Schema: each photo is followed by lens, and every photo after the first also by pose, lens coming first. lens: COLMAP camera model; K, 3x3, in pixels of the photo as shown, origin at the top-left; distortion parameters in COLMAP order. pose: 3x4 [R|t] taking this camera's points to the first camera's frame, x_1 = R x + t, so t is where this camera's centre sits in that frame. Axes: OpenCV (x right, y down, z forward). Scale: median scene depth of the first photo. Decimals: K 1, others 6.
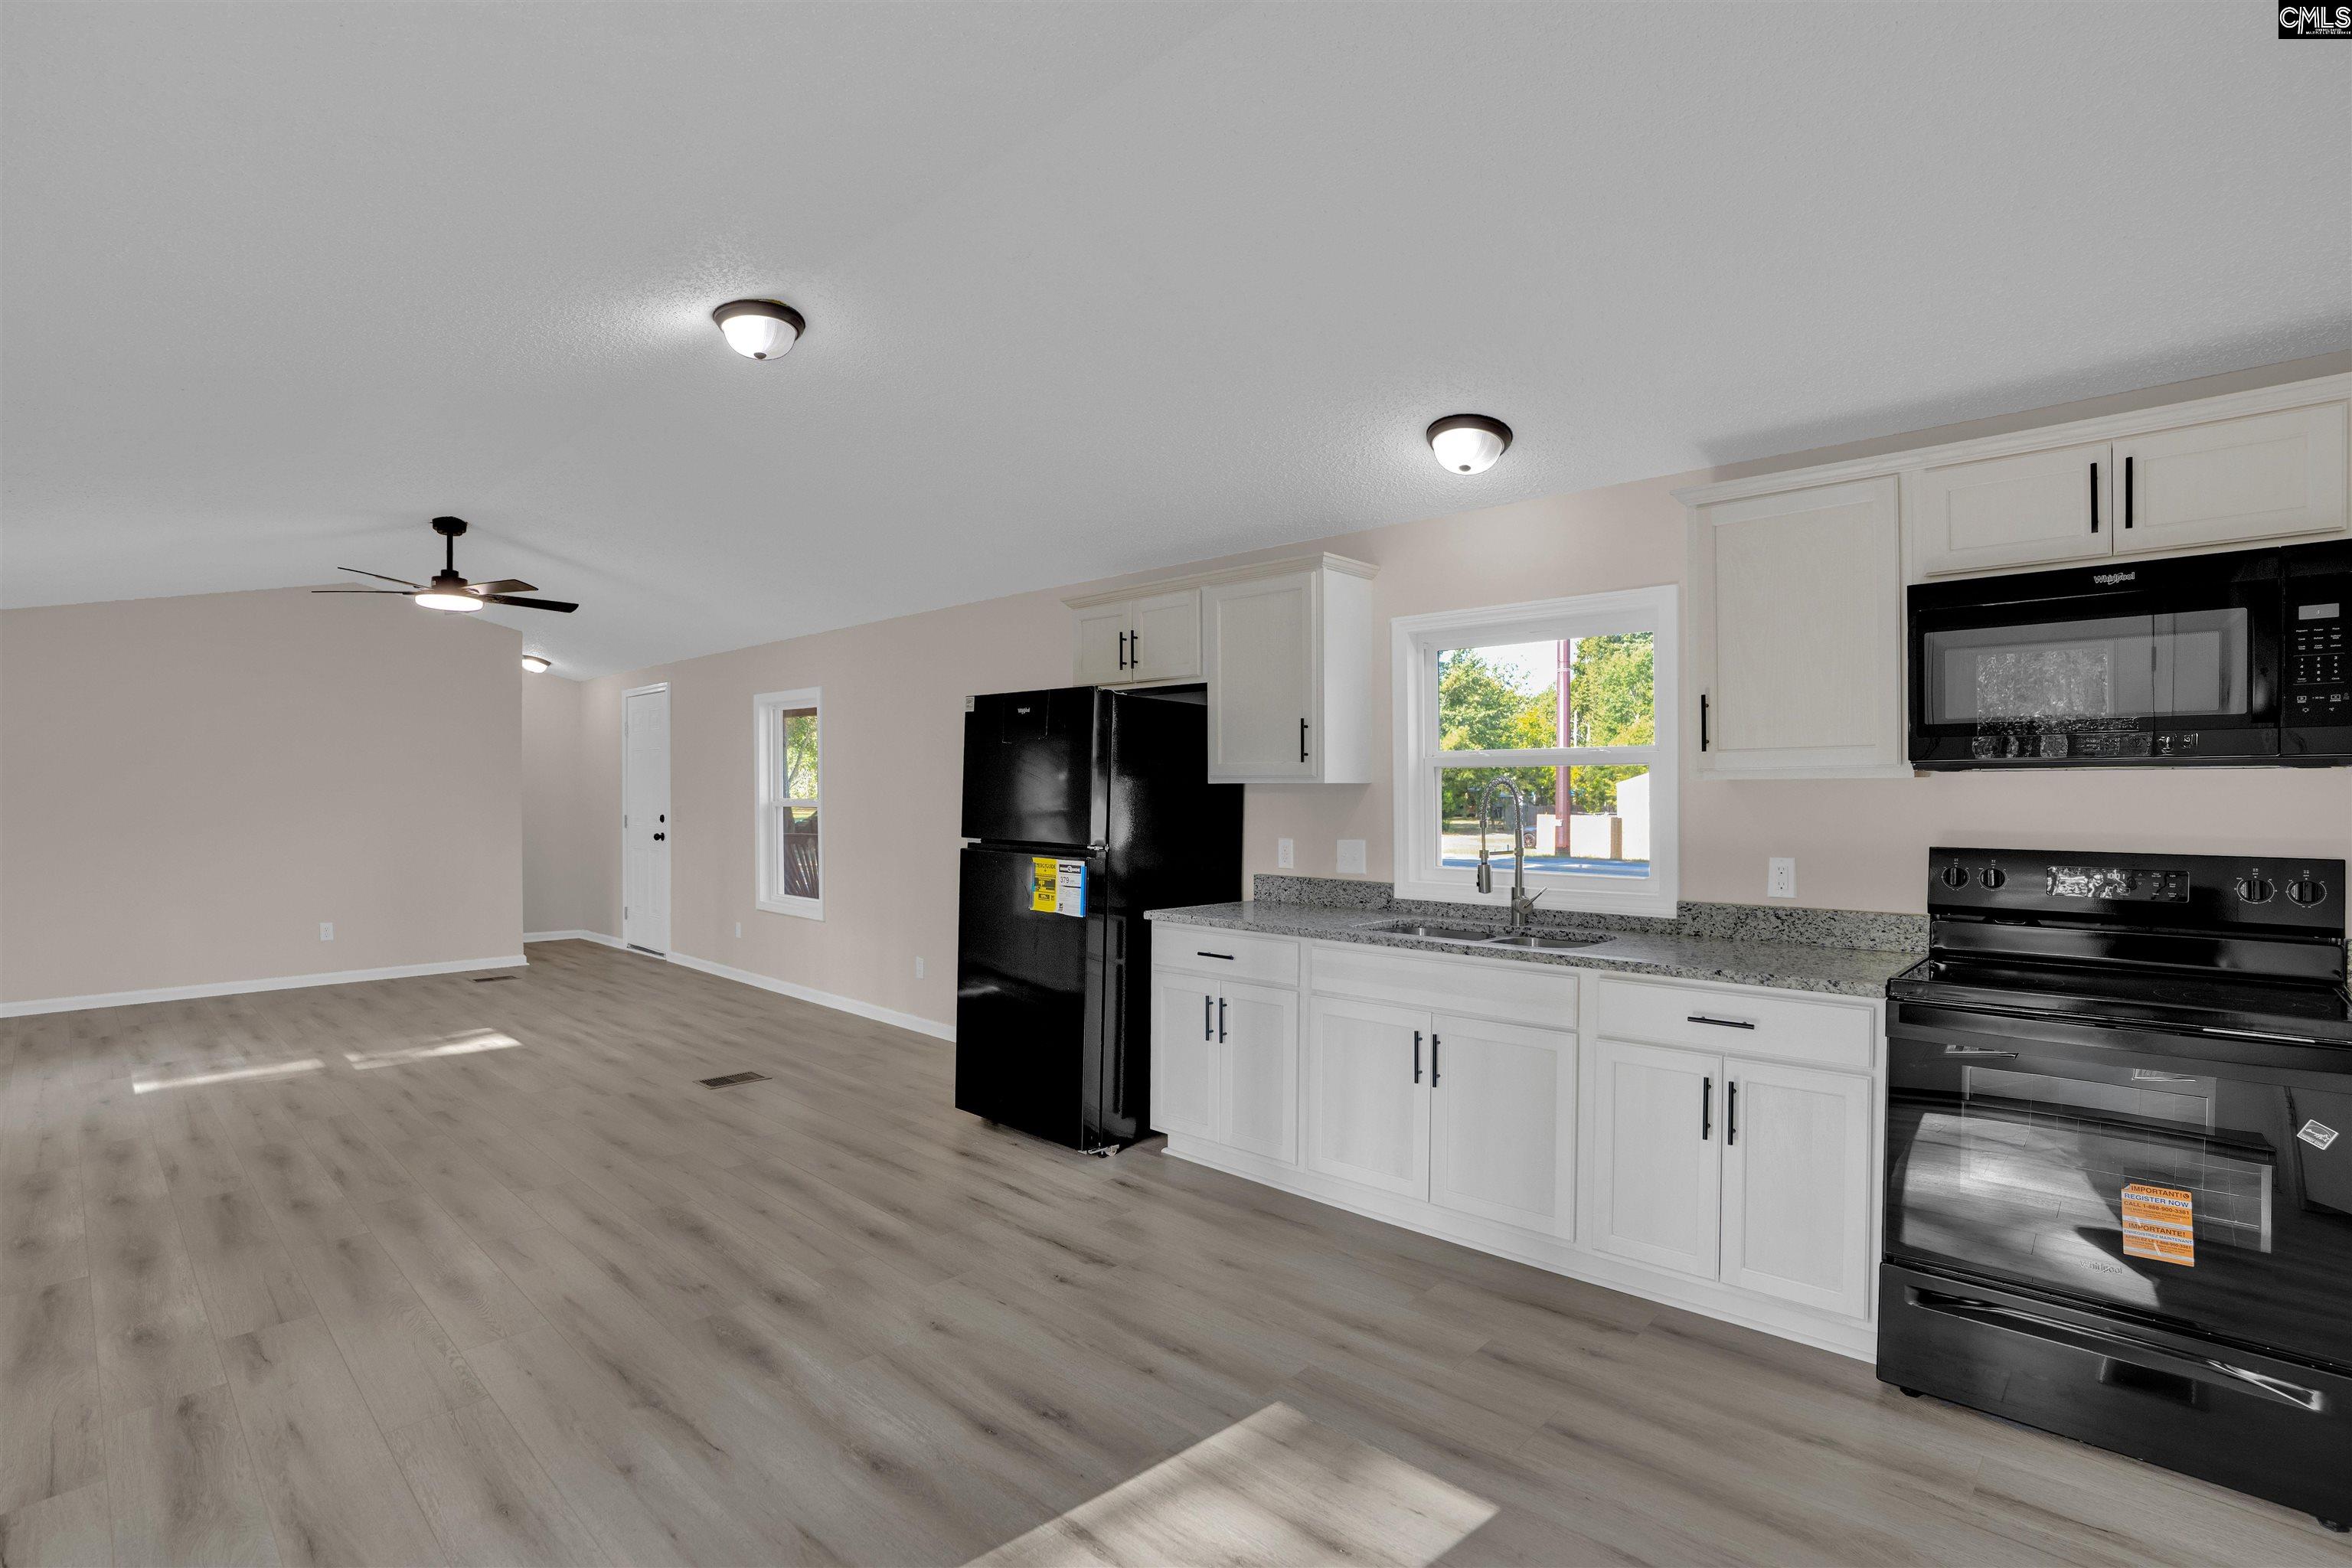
lens RADIAL K [[1106.4, 0, 1180.6], [0, 1106.4, 803.4], [0, 0, 1]] dist [0.000995, 0.002666]
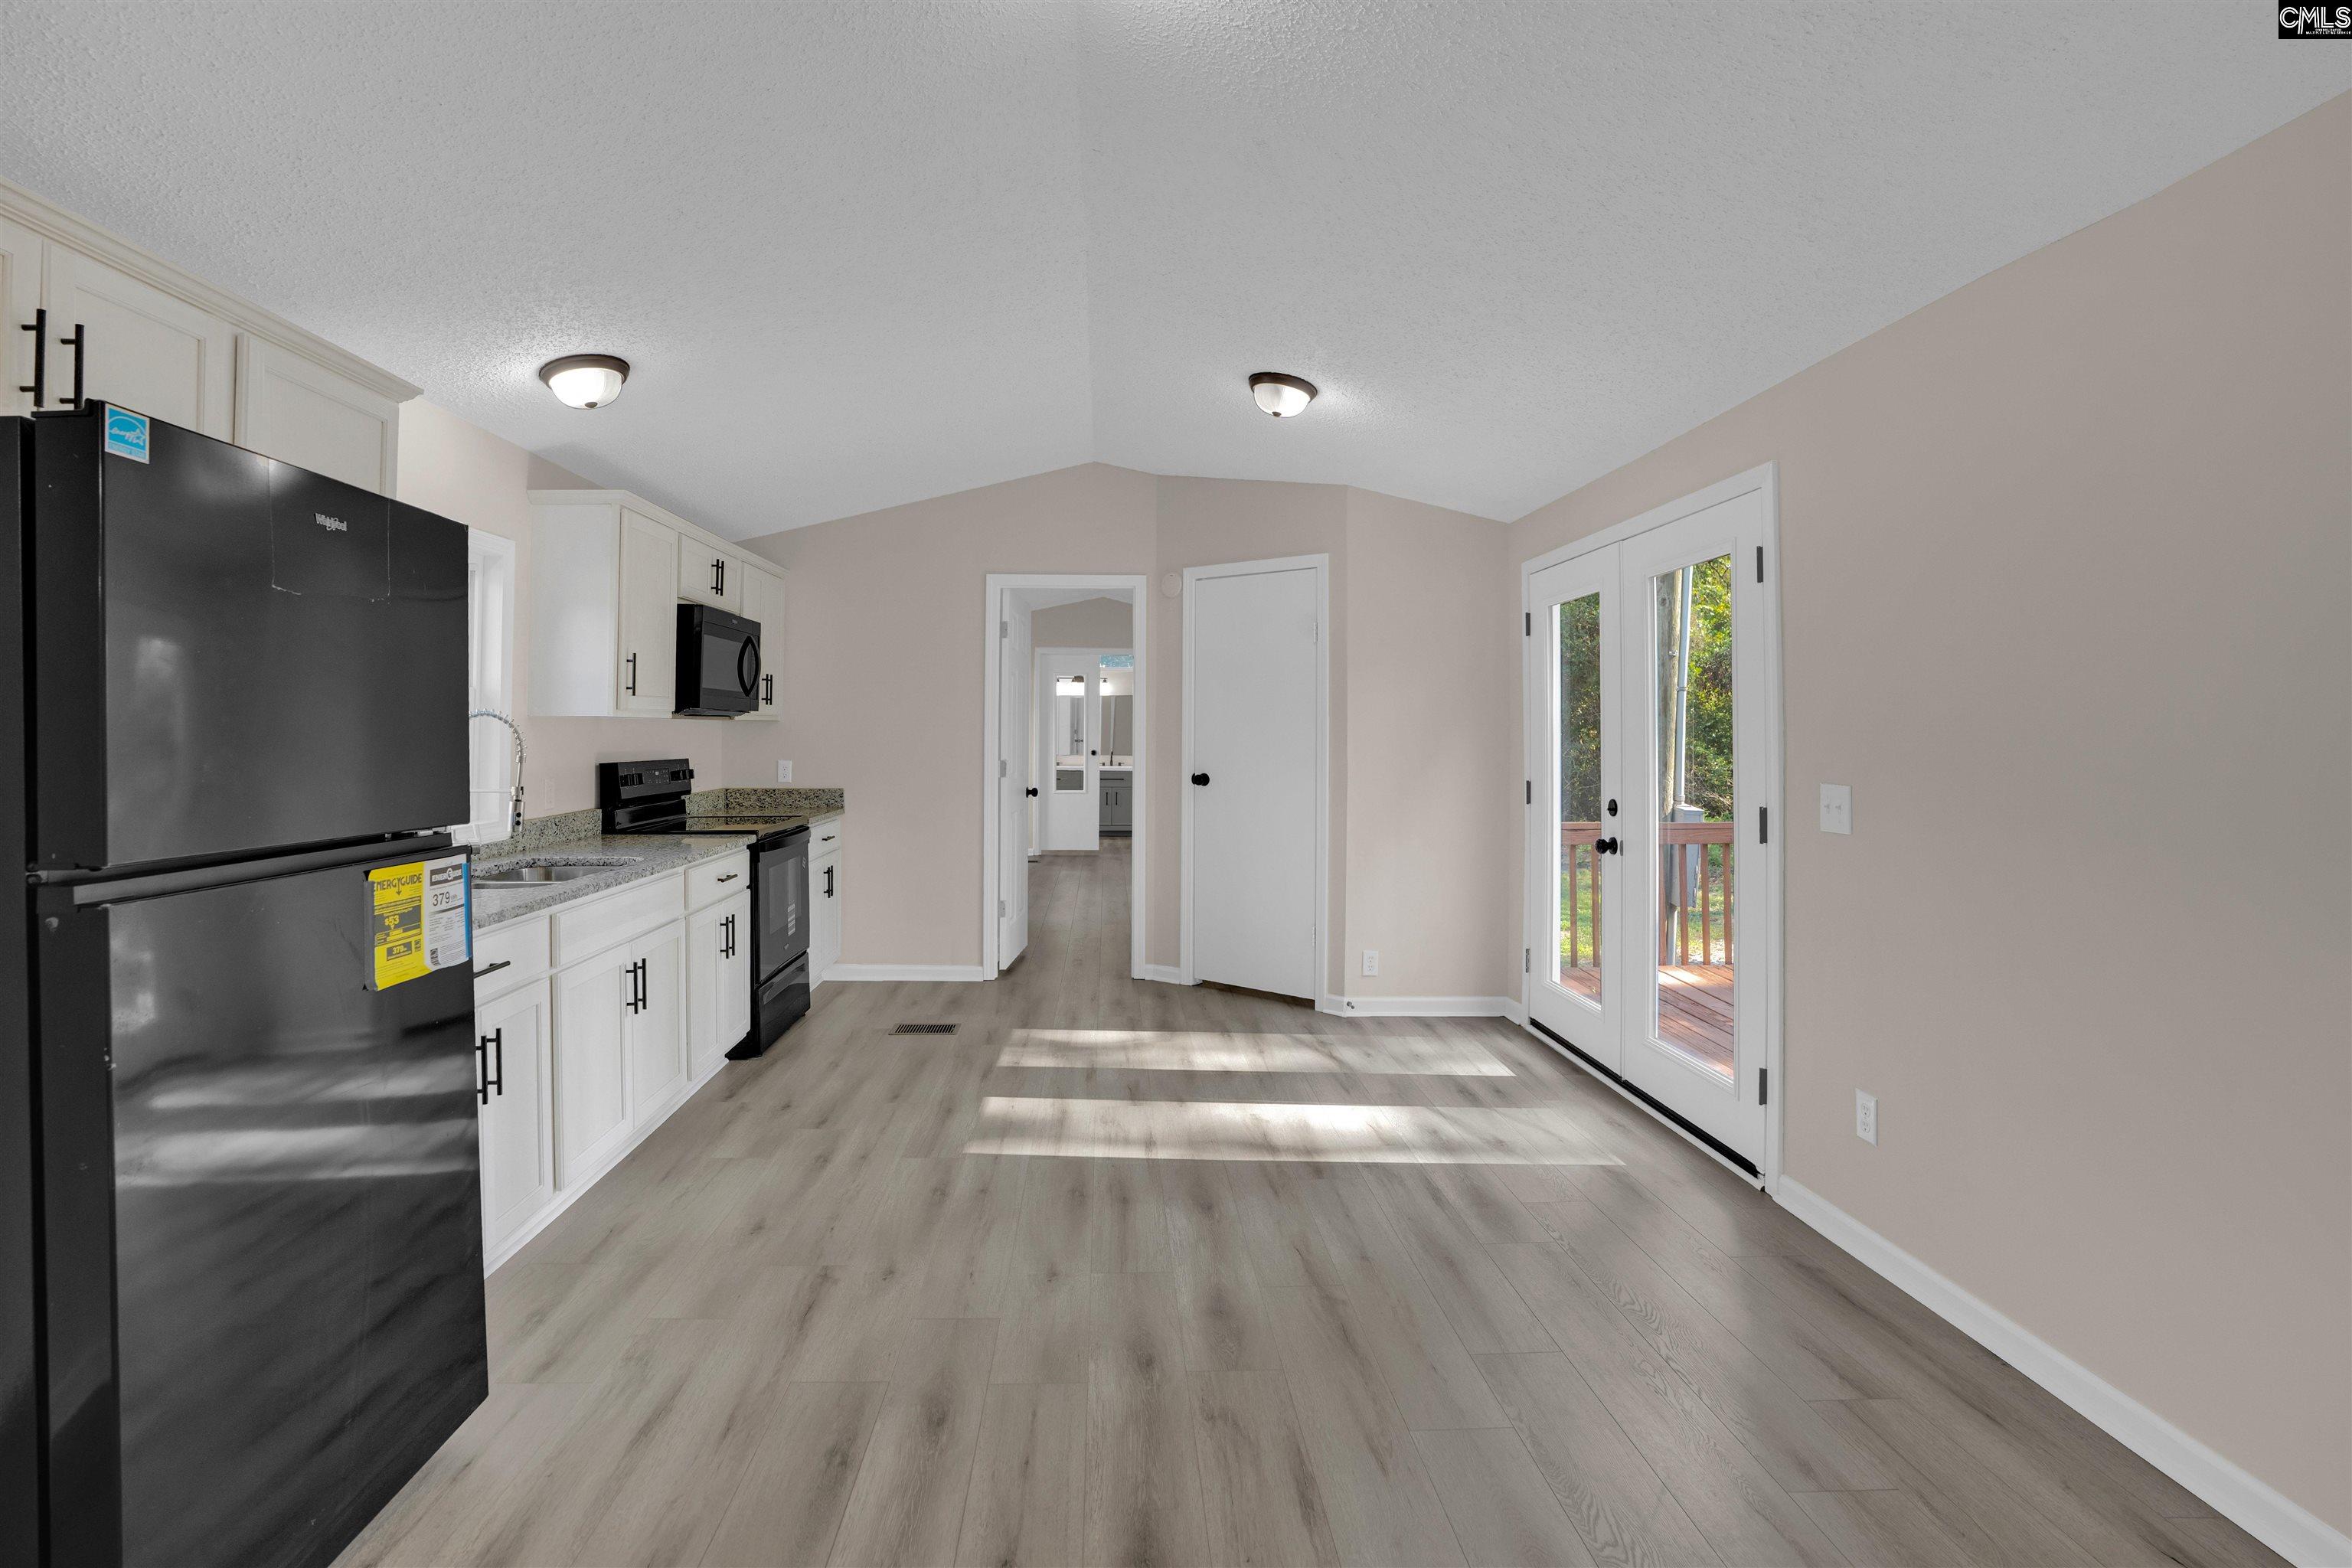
lens RADIAL K [[1106.4, 0, 1132.7], [0, 1106.4, 736.4], [0, 0, 1]] dist [0.000995, 0.002666]
pose [[-0.698117, -0.002486, 0.715979, -0.866167], [0.003591, 0.999969, 0.006974, 0.001550], [-0.715974, 0.007439, -0.698087, 1.470587]]
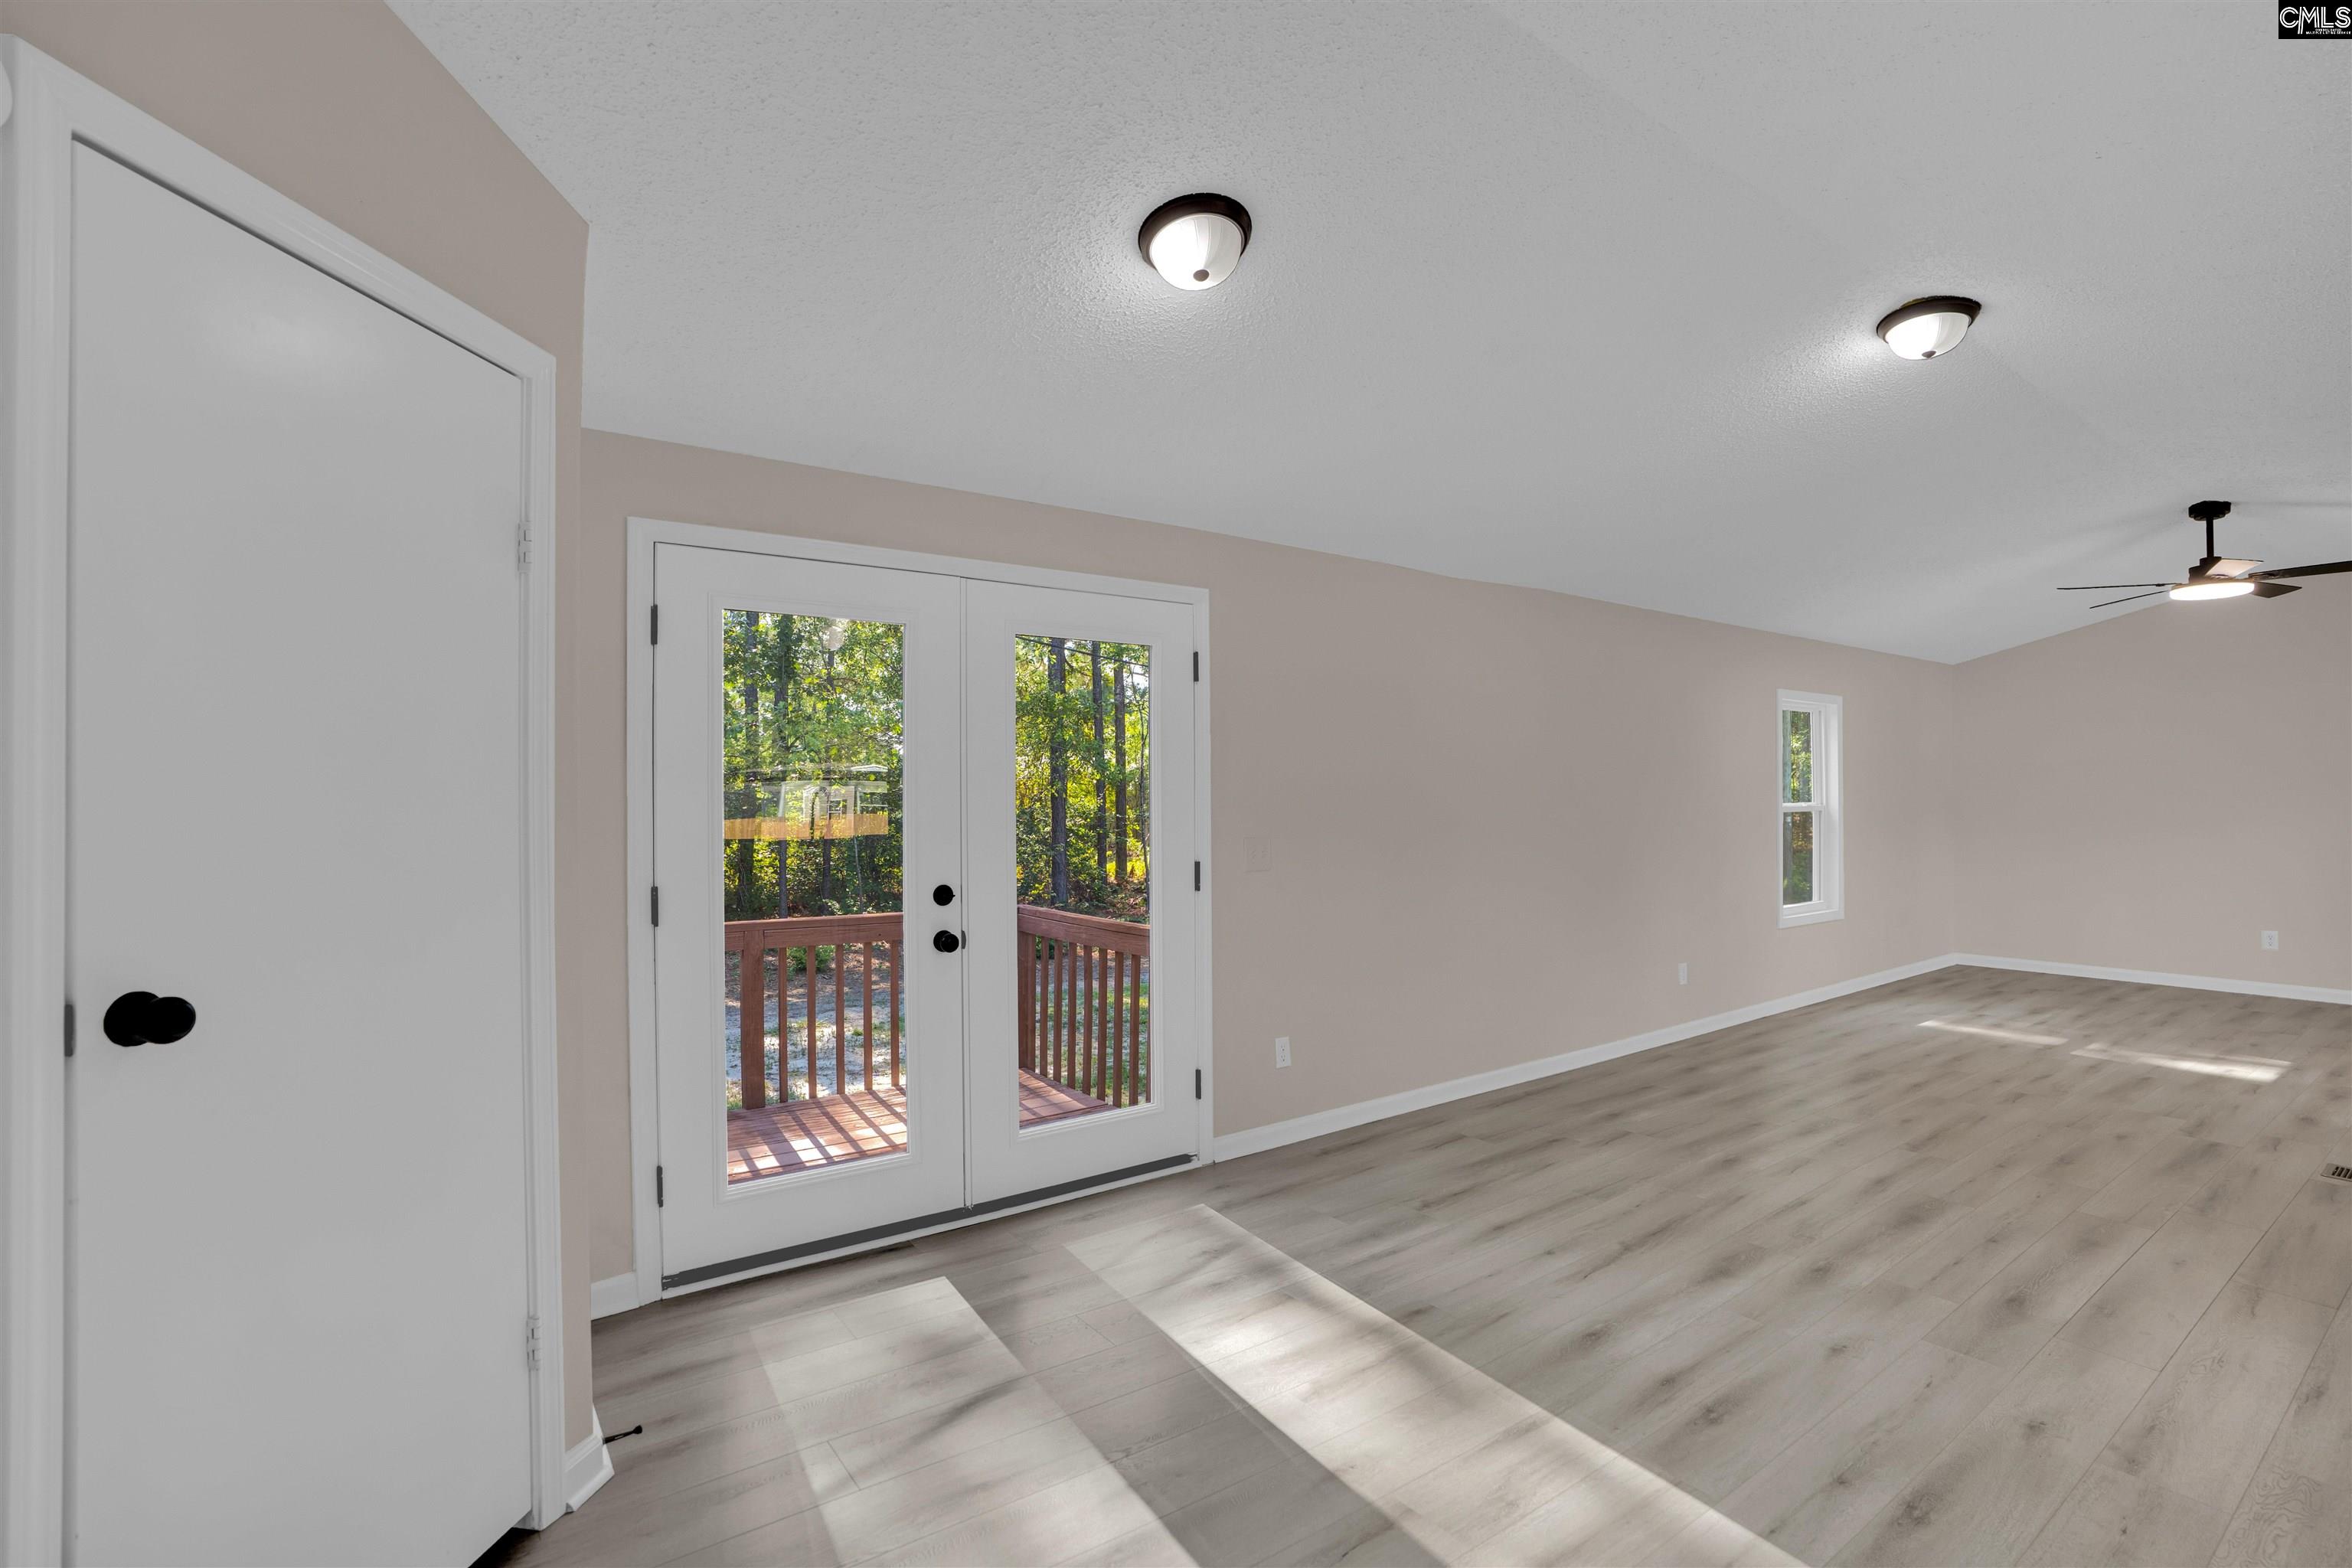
lens RADIAL K [[1106.4, 0, 1188.0], [0, 1106.4, 786.2], [0, 0, 1]] dist [0.000995, 0.002666]
pose [[-0.171457, -0.018868, -0.985011, 0.757838], [0.000938, 0.999813, -0.019315, 0.002854], [0.985191, -0.004235, -0.171407, 0.557888]]
